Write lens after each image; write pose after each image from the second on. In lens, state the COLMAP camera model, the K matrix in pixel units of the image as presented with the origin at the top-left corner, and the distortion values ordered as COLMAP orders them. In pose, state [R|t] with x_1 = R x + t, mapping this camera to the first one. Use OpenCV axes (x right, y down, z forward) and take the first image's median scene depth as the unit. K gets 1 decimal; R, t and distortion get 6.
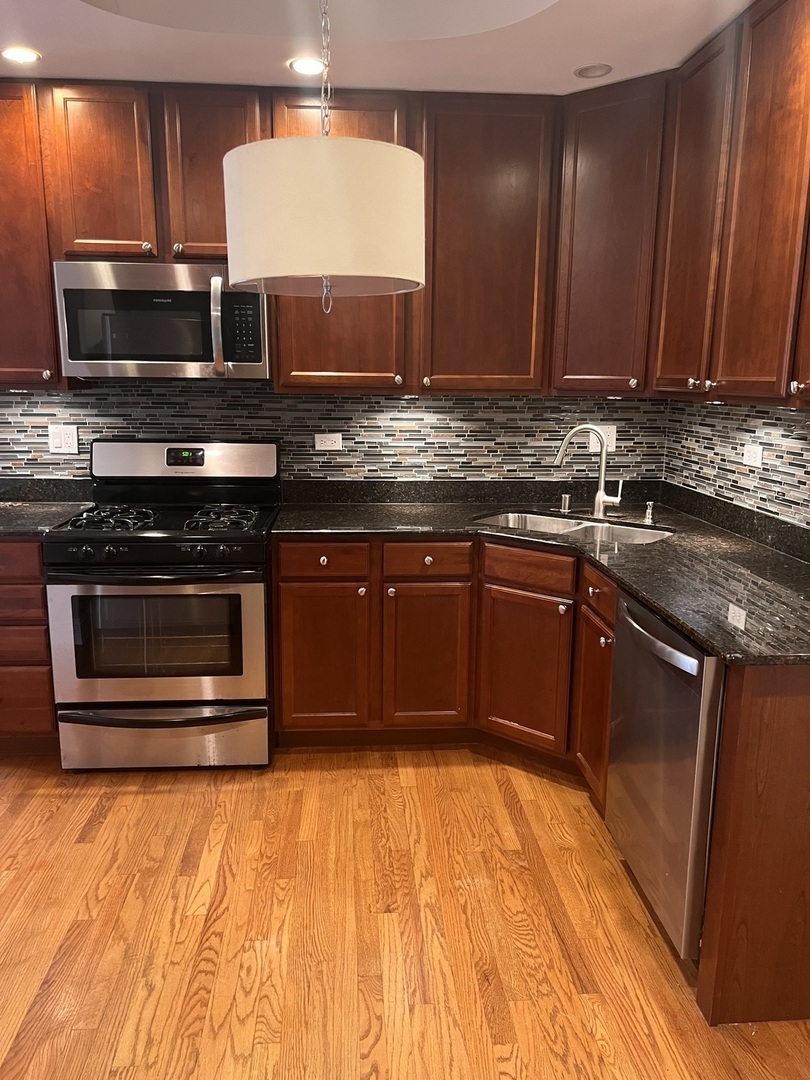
lens RADIAL K [[810.7, 0, 409.6], [0, 810.7, 545.9], [0, 0, 1]] dist [0.093479, -0.112691]
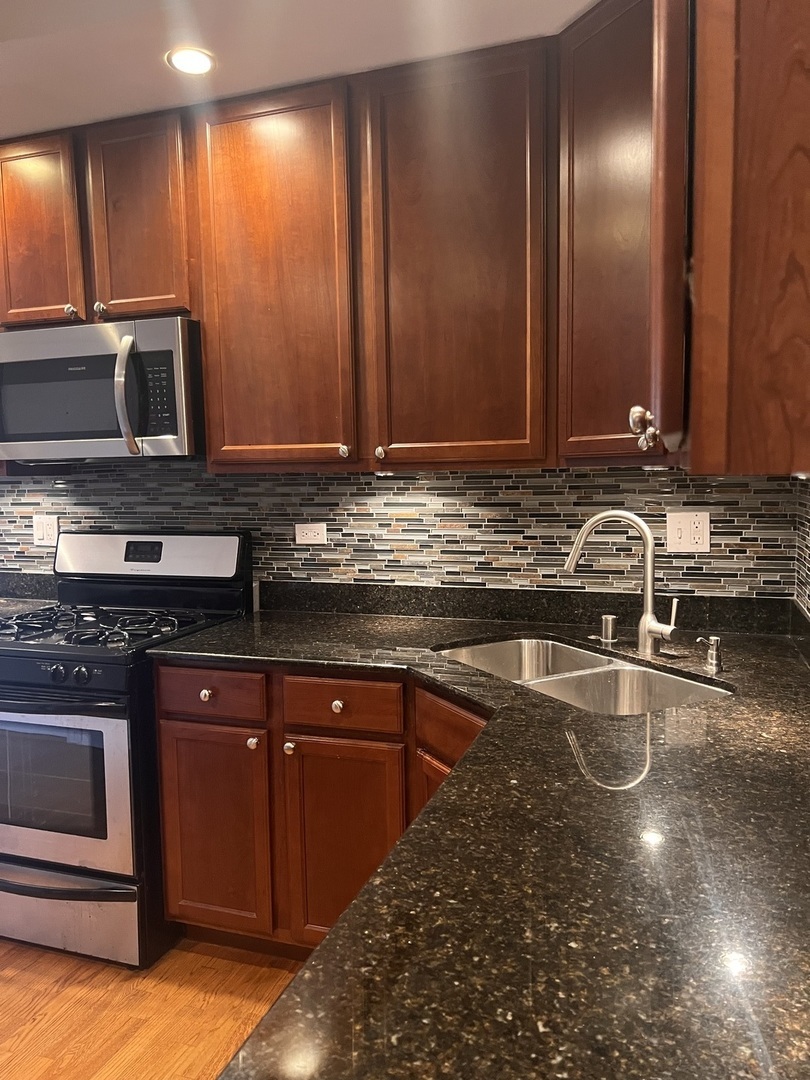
lens RADIAL K [[810.7, 0, 409.6], [0, 810.7, 545.9], [0, 0, 1]] dist [0.093479, -0.112691]
pose [[0.918811, 0.012159, -0.394511, 0.301350], [-0.053881, 0.994032, -0.094851, -0.047535], [0.391003, 0.108406, 0.913983, 0.324823]]
